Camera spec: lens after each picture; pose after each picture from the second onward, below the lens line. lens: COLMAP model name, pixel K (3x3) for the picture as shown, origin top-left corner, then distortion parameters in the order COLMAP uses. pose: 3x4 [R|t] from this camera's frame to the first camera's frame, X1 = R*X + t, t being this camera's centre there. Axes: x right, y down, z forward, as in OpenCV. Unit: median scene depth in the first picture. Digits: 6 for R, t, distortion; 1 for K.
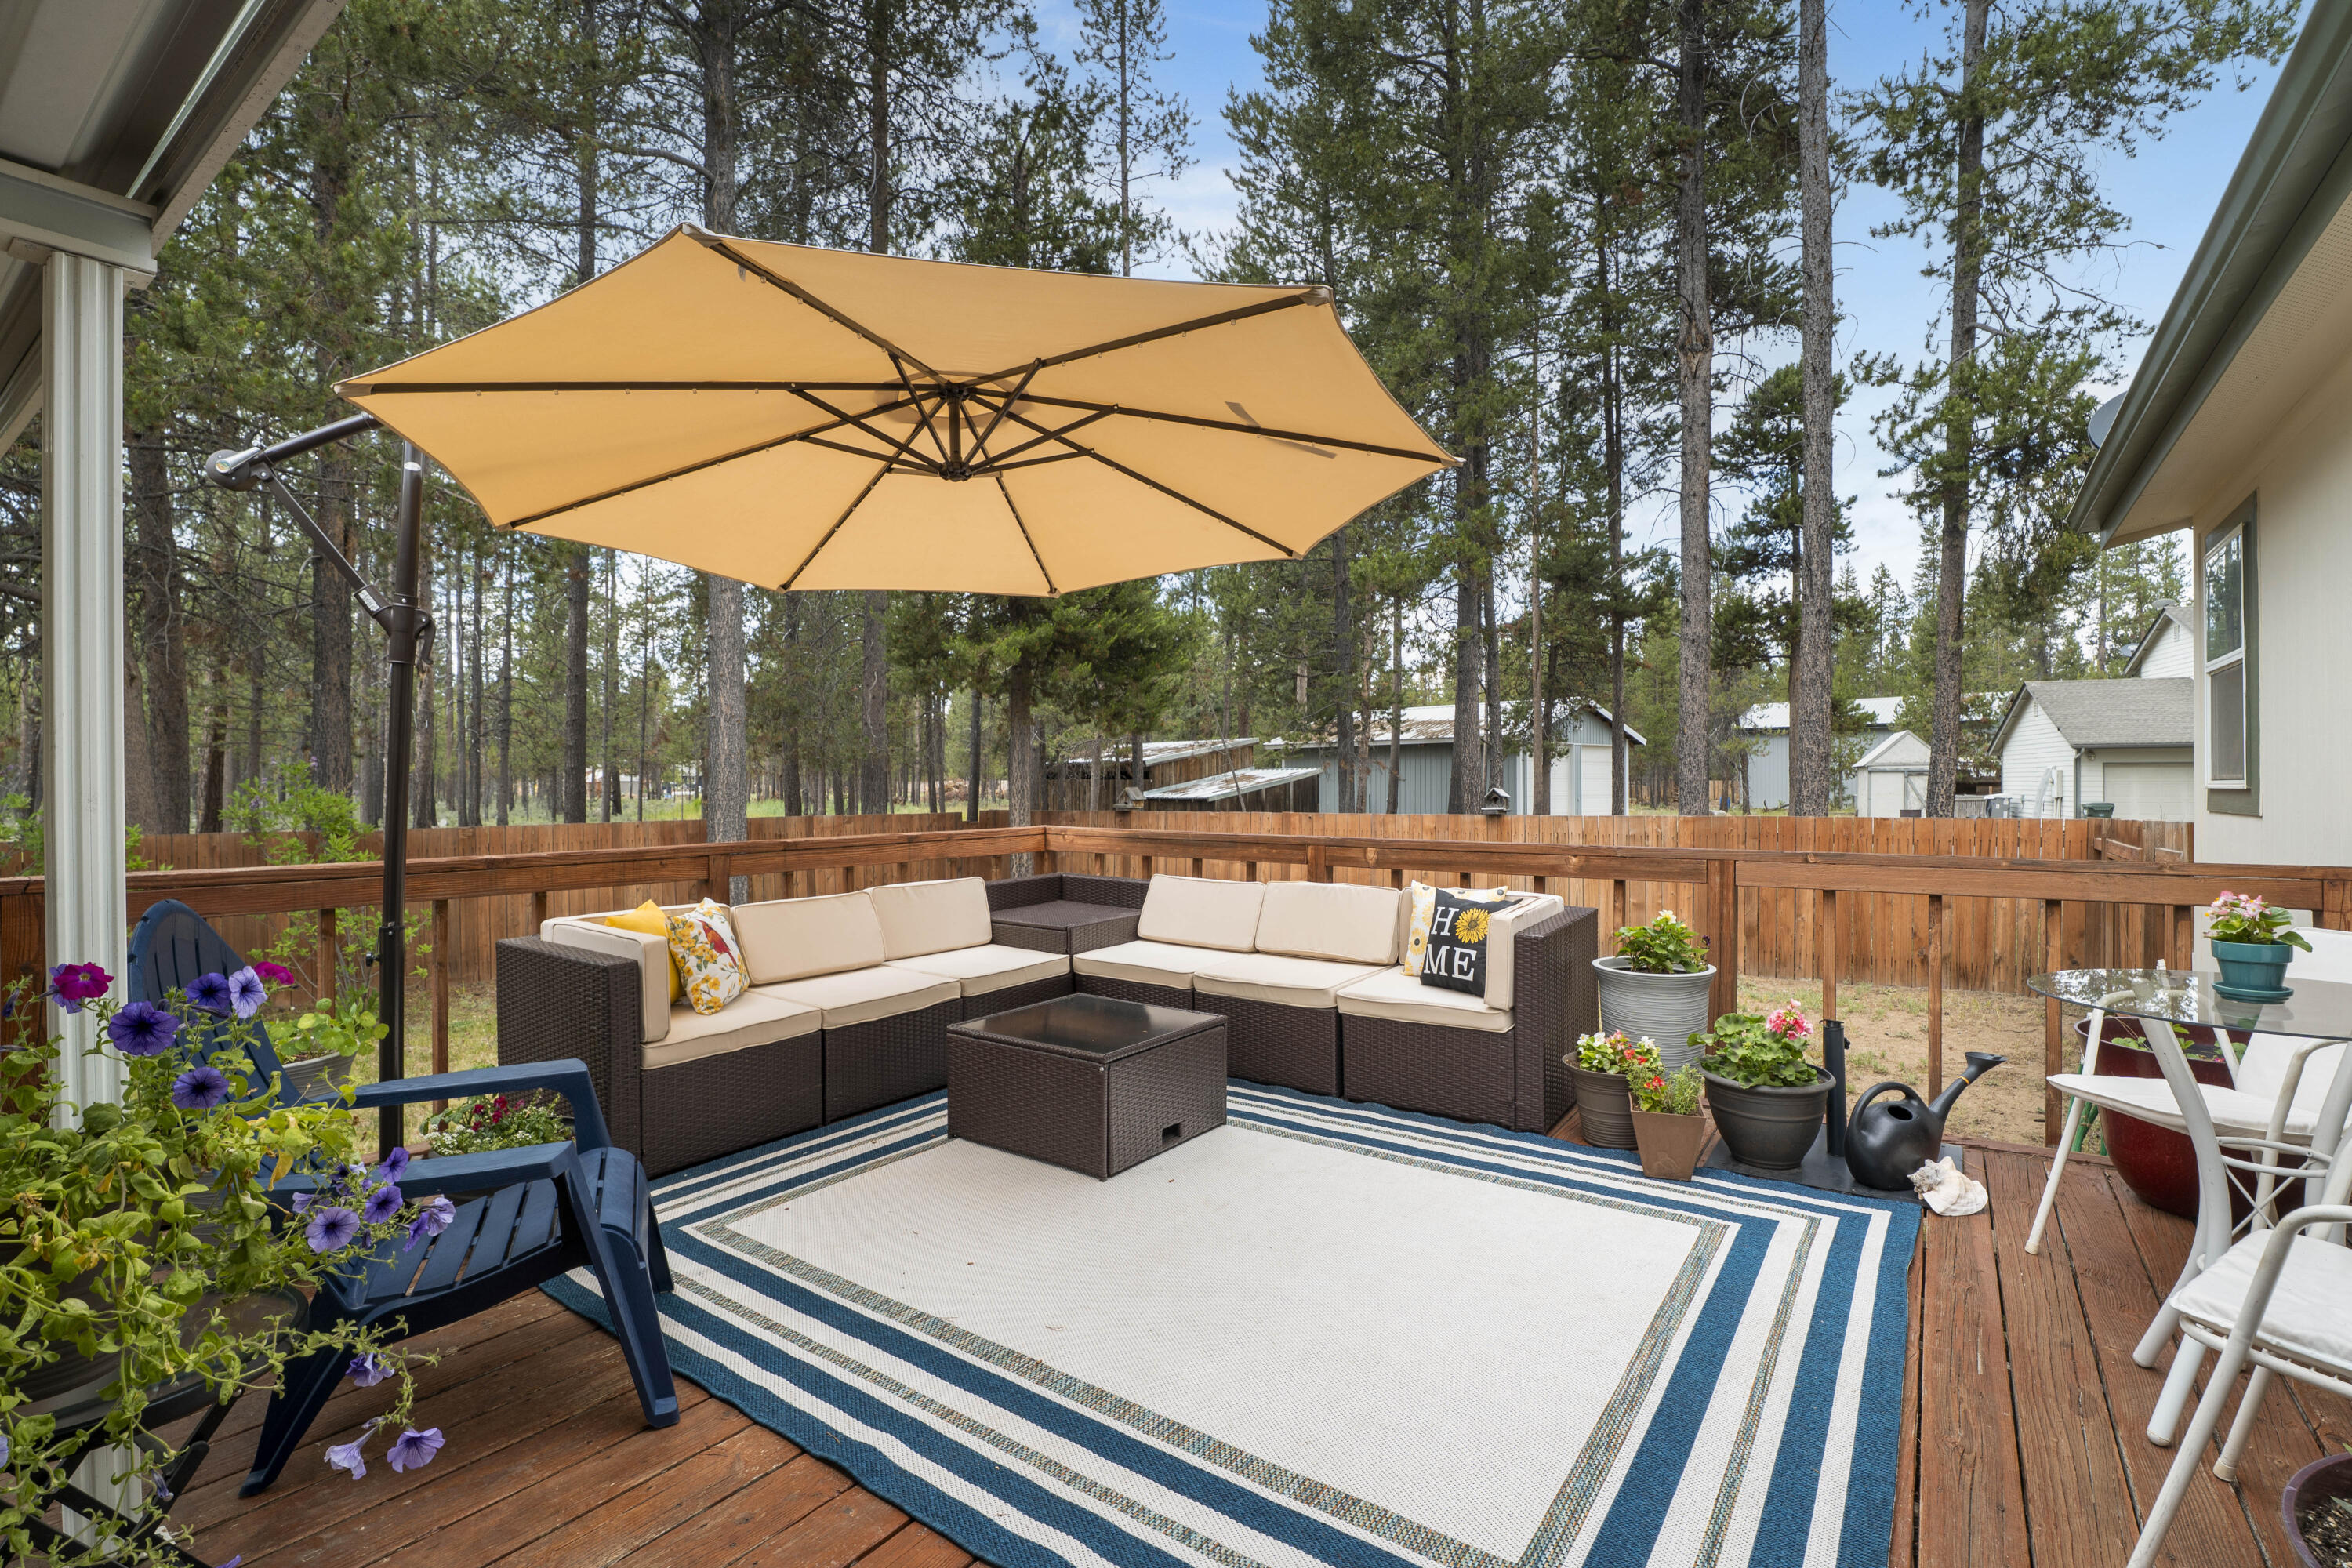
lens RADIAL K [[1056.4, 0, 1169.3], [0, 1056.4, 781.1], [0, 0, 1]] dist [-0.002668, -0.000322]
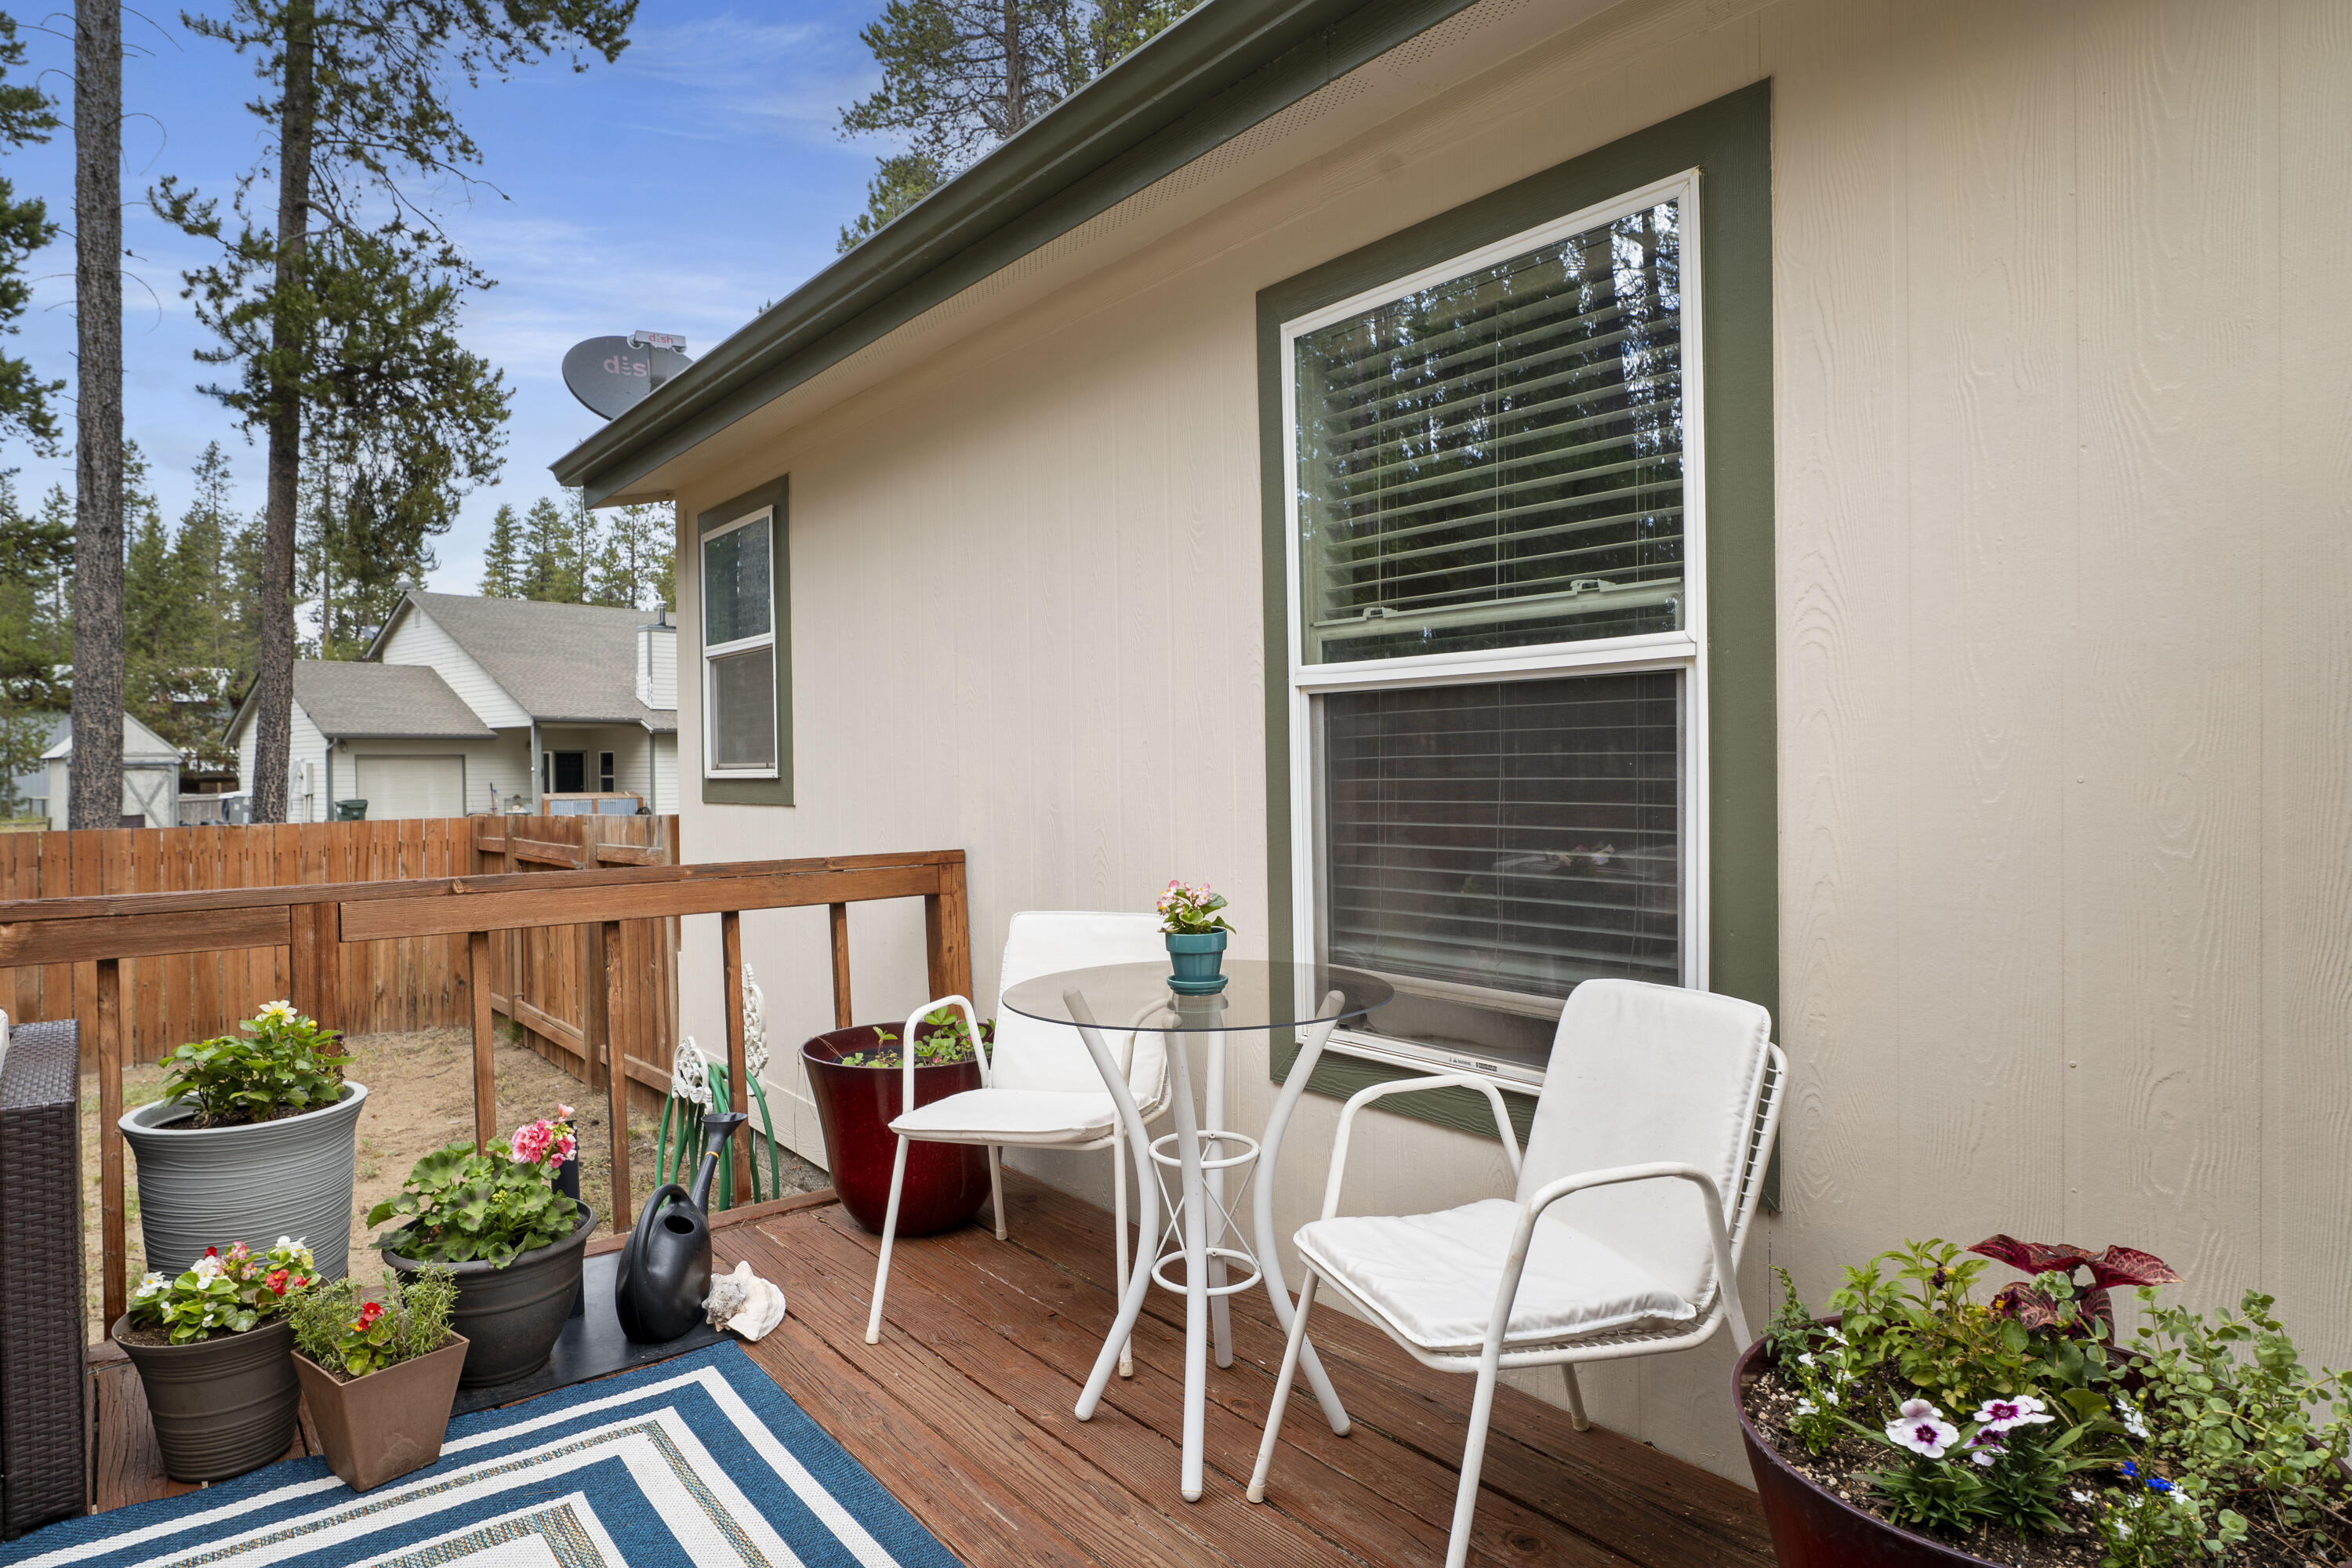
lens RADIAL K [[1331.5, 0, 1166.7], [0, 1331.5, 787.3], [0, 0, 1]] dist [-0.015645, 0.001638]
pose [[0.277521, -0.016033, 0.960586, -0.022396], [0.008599, 0.999862, 0.014205, 0.000532], [-0.960681, 0.004318, 0.277621, 0.105522]]
